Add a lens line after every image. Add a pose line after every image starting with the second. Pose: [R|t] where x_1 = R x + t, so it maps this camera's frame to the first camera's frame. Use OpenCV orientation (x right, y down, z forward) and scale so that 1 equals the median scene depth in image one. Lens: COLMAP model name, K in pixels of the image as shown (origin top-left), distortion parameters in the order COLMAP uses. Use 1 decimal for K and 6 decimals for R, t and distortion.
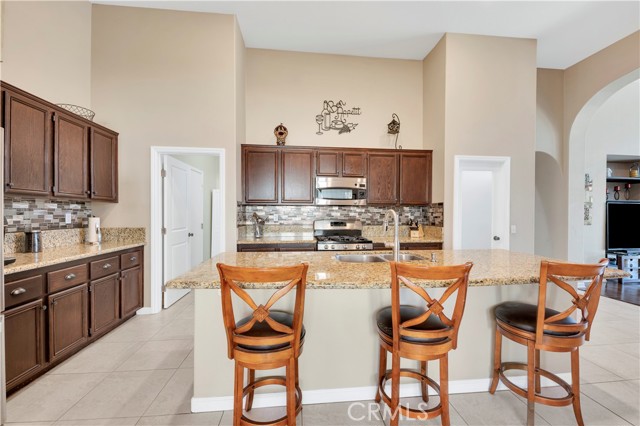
lens RADIAL K [[256.3, 0, 321.4], [0, 256.3, 213.9], [0, 0, 1]] dist [0.019940, -0.011530]
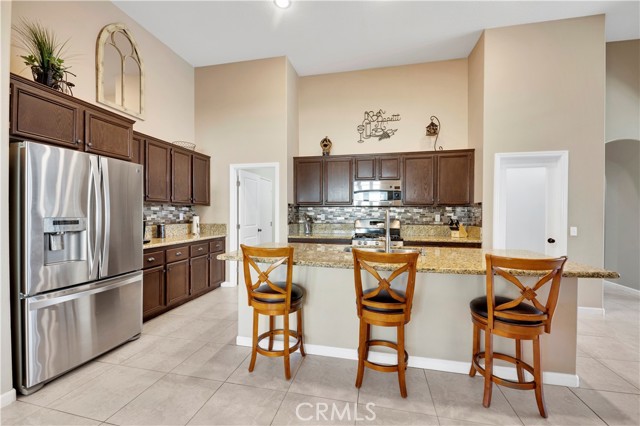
lens RADIAL K [[256.3, 0, 321.4], [0, 256.3, 213.9], [0, 0, 1]] dist [0.019940, -0.011530]
pose [[0.949950, 0.000285, -0.312400, 0.212786], [-0.000566, 1.000000, -0.000811, 0.001247], [0.312400, 0.000947, 0.949950, -0.133662]]
